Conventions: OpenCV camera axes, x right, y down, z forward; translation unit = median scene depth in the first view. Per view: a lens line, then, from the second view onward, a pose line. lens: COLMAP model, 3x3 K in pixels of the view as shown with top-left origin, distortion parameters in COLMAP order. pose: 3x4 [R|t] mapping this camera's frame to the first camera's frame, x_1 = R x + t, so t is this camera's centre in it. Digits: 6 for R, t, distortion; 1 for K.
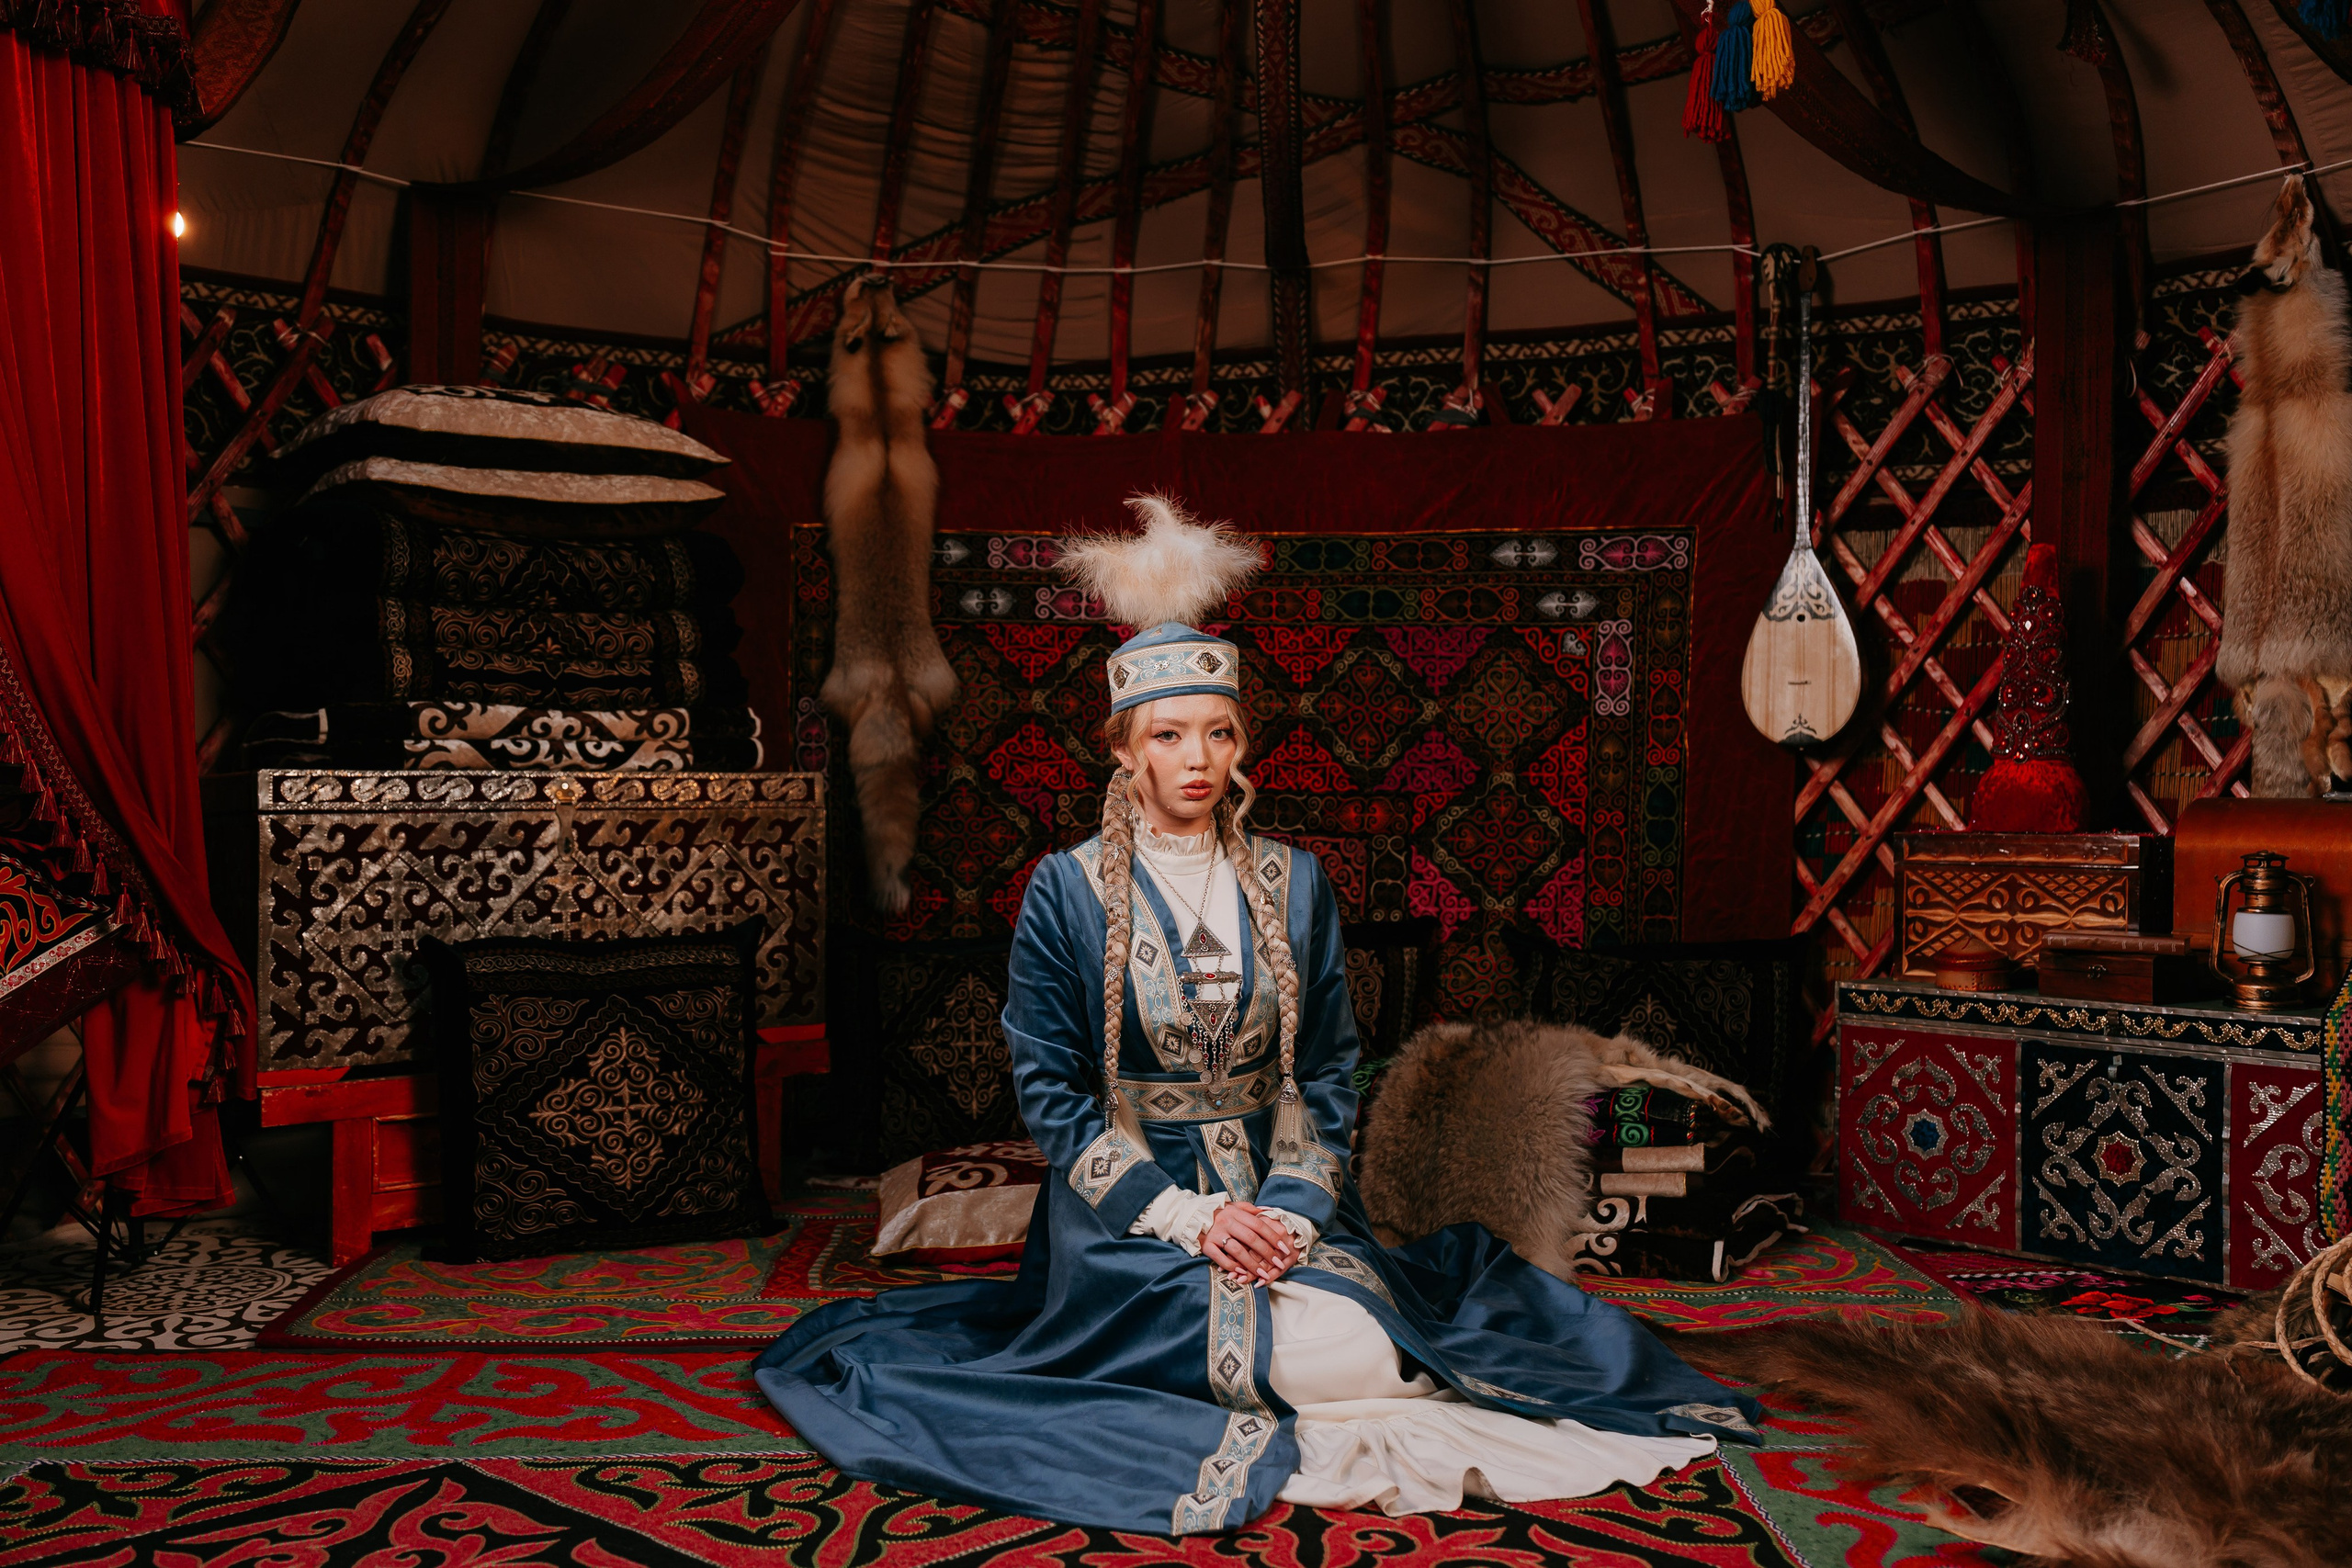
lens RADIAL K [[2446.6, 0, 1159.3], [0, 2446.6, 761.4], [0, 0, 1]] dist [0.117261, 0.000000]
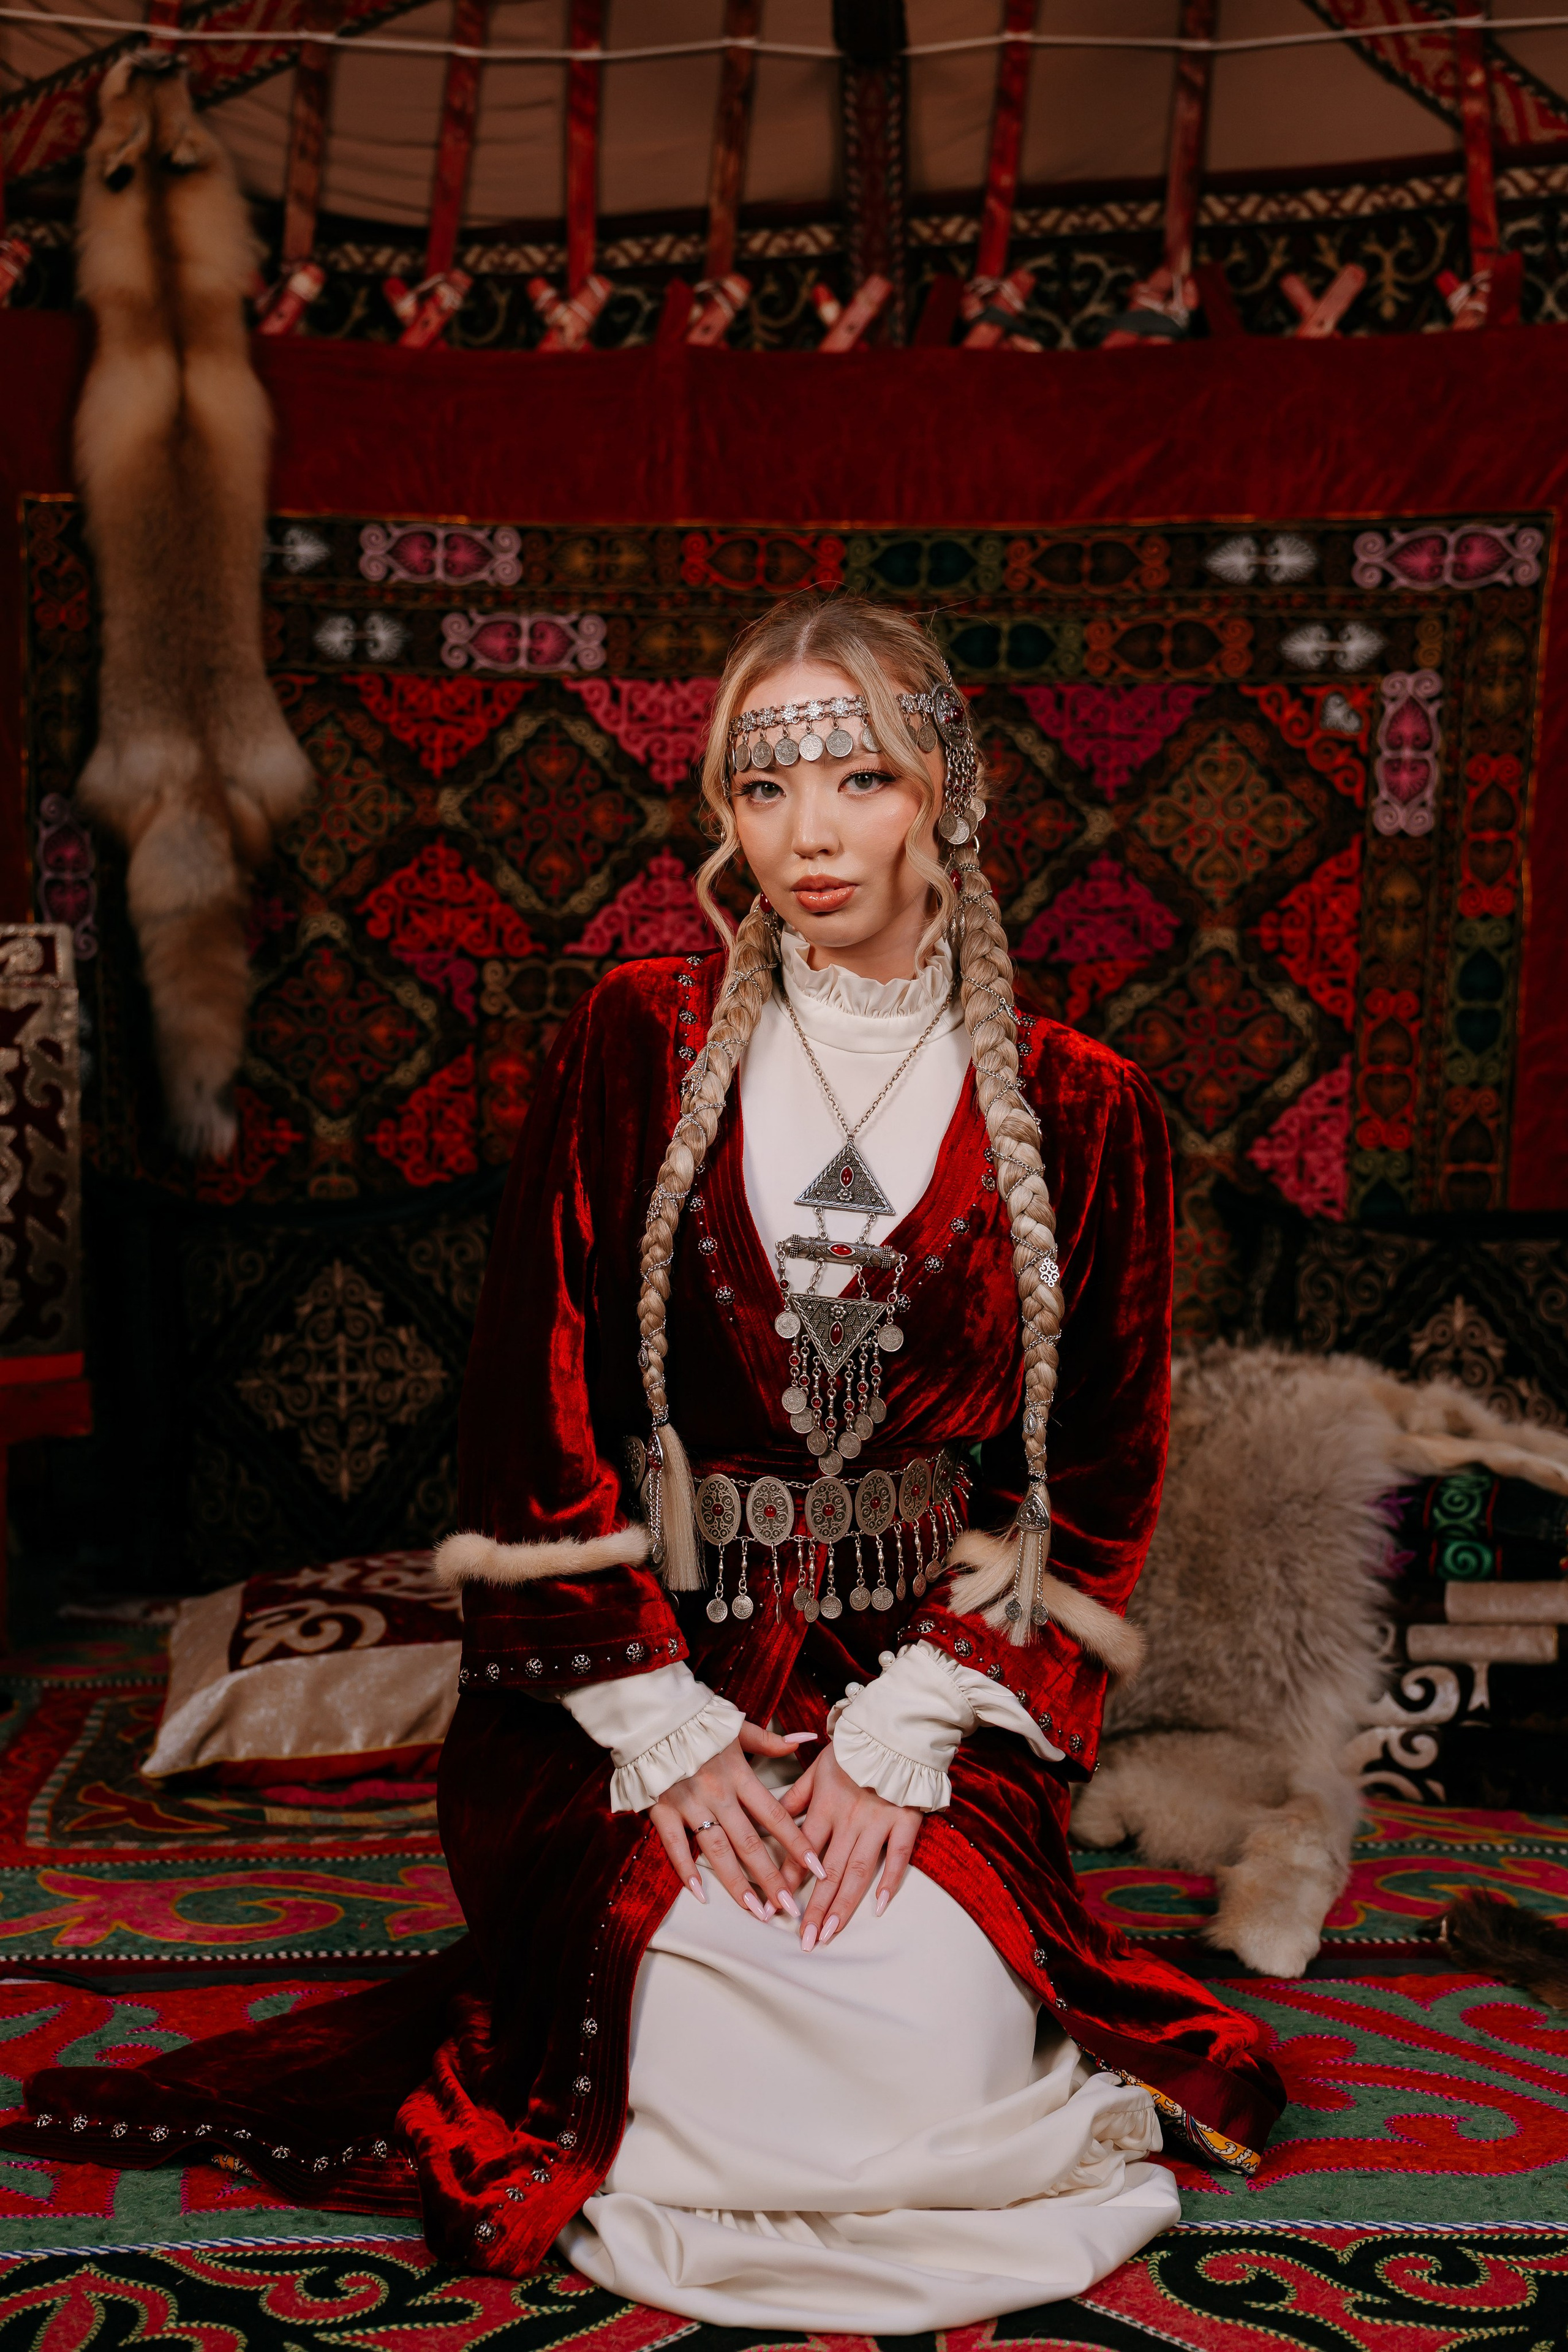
lens RADIAL K [[3248.6, 0, 780.5], [0, 3248.6, 1185.9], [0, 0, 1]] dist [0.188677, 0.000000]
pose [[0.999320, 0.000442, 0.036857, 0.002429], [-0.003687, 0.996112, 0.088019, -0.002891], [-0.036675, -0.088095, 0.995437, 0.199232]]
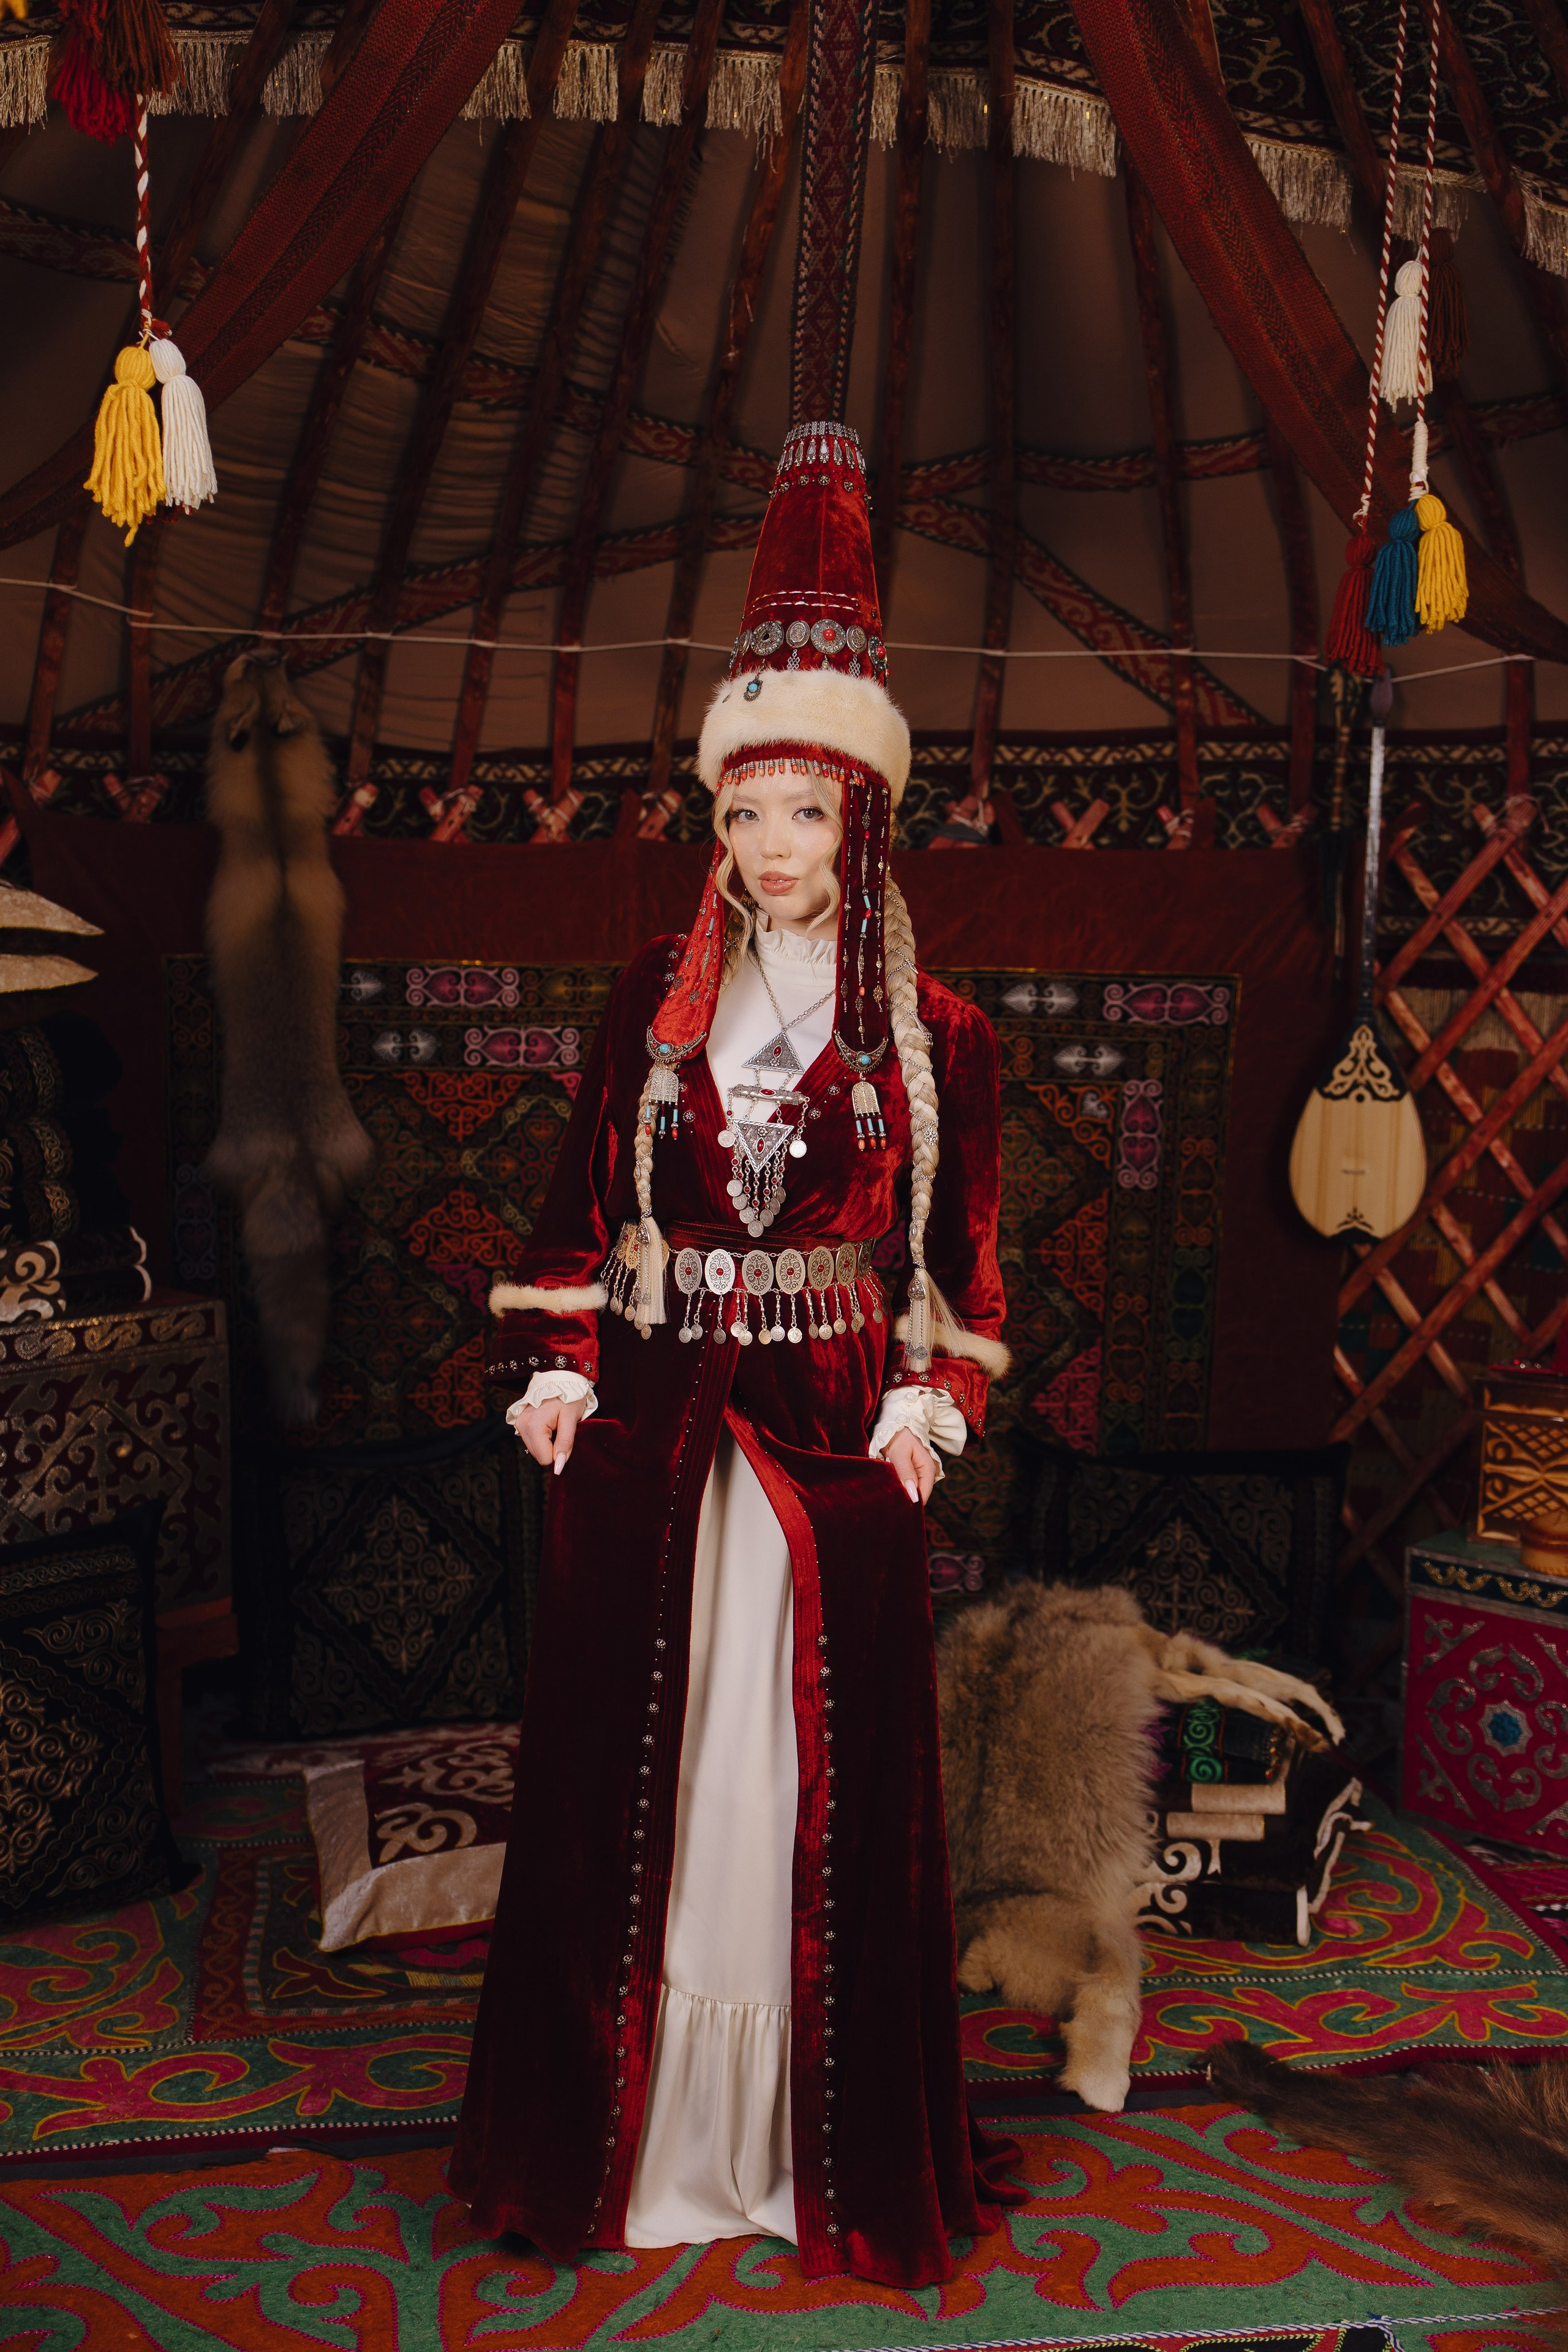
lens RADIAL K [[2637.2, 0, 797.4], [0, 2637.2, 1159.8], [0, 0, 1]] dist [0.150460, 0.000000]
pose [[0.990578, -0.007912, 0.136720, -0.063875], [-0.010109, 0.991382, 0.130611, -0.151049], [-0.136575, -0.130762, 0.981962, 0.095630]]
